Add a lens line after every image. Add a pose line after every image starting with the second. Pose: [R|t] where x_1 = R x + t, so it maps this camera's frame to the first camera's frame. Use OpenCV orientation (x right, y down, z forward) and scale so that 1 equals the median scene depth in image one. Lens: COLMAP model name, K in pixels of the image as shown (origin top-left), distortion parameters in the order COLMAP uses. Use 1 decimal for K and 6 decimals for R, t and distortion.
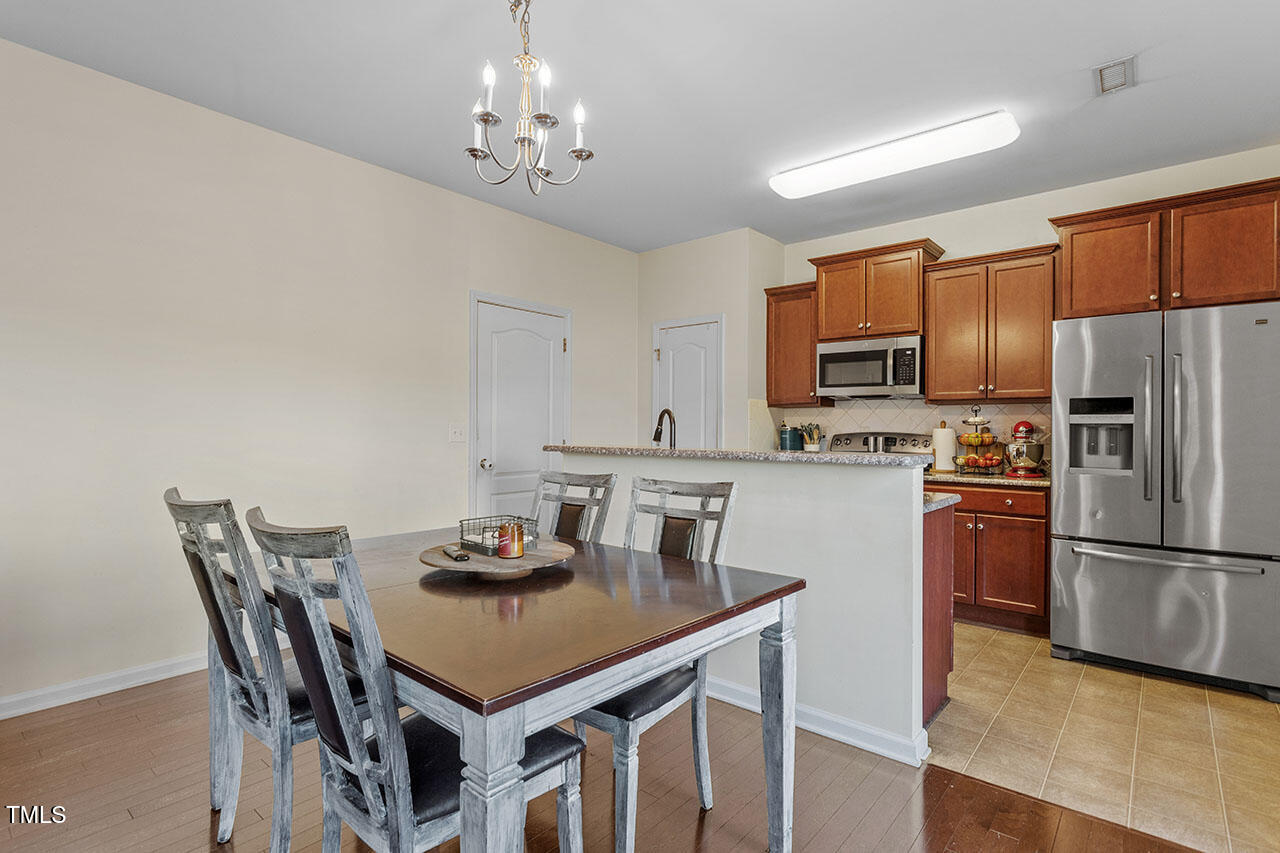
lens RADIAL K [[635.6, 0, 640.0], [0, 635.6, 426.5], [0, 0, 1]] dist [0.001214, 0.000532]
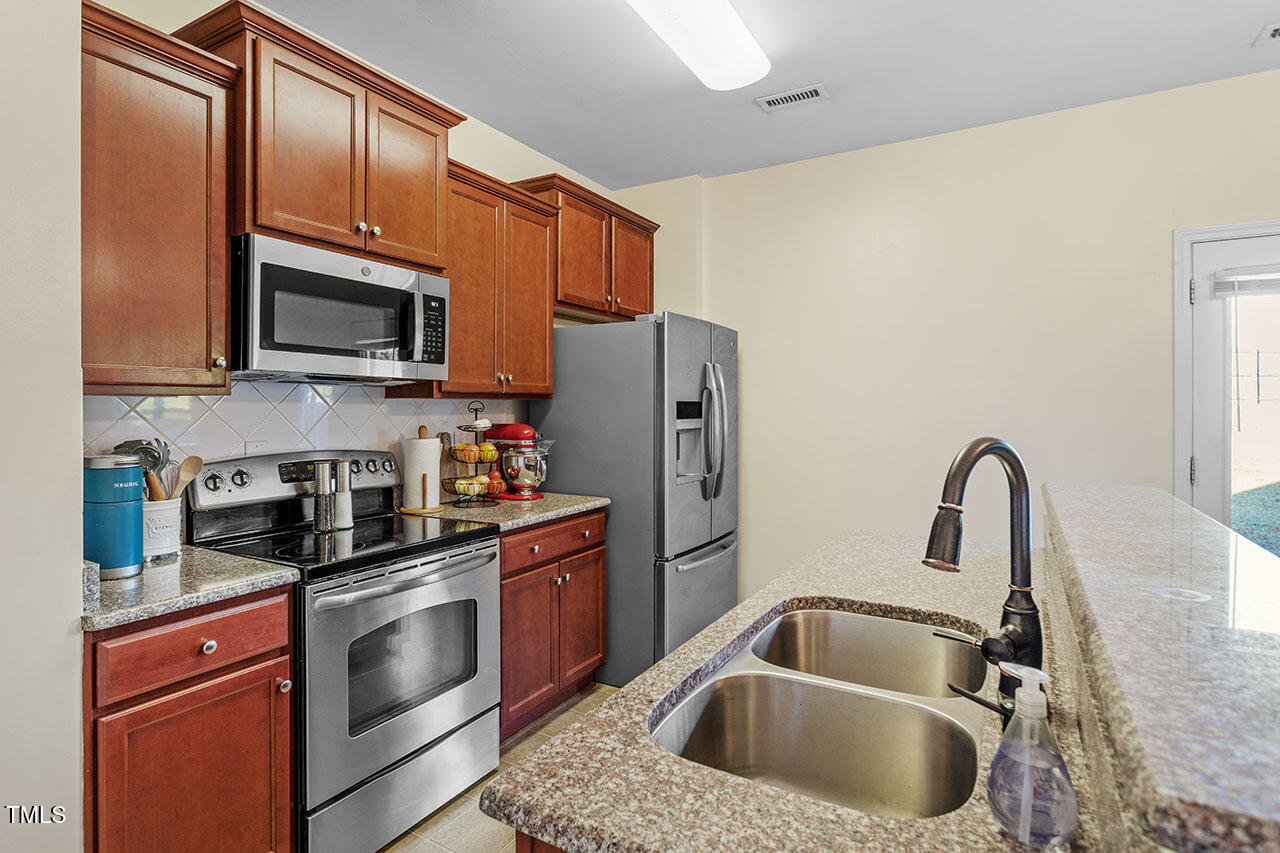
lens RADIAL K [[644.3, 0, 642.2], [0, 644.3, 406.6], [0, 0, 1]] dist [-0.004939, -0.000360]
pose [[-0.177331, -0.007237, 0.984125, -0.161380], [-0.005372, 0.999965, 0.006386, -0.032147], [-0.984137, -0.004155, -0.177364, 0.919234]]
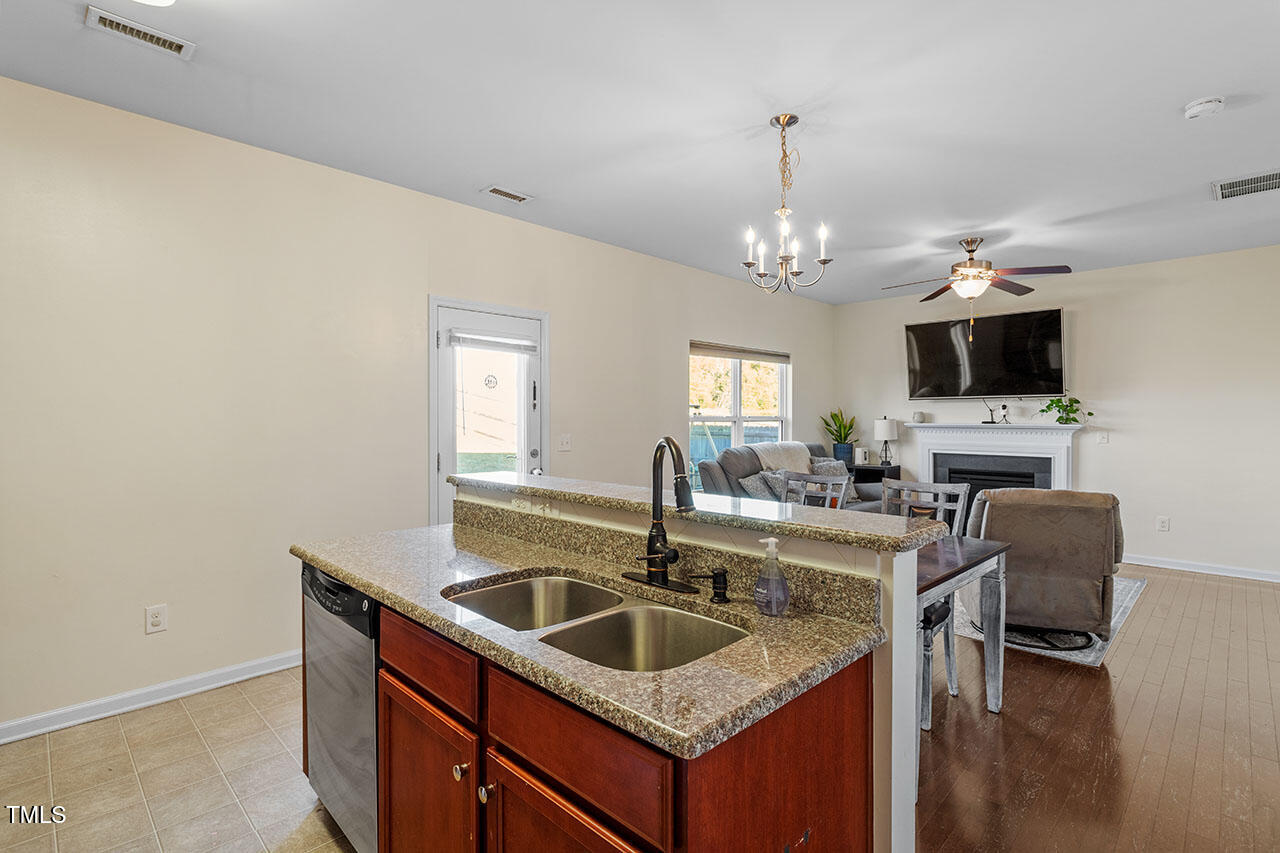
lens RADIAL K [[609.5, 0, 638.6], [0, 609.5, 424.6], [0, 0, 1]] dist [0.000700, 0.000793]
pose [[-0.996667, -0.006144, 0.081343, 0.014442], [-0.005582, 0.999959, 0.007144, -0.030670], [-0.081383, 0.006666, -0.996661, 1.123133]]
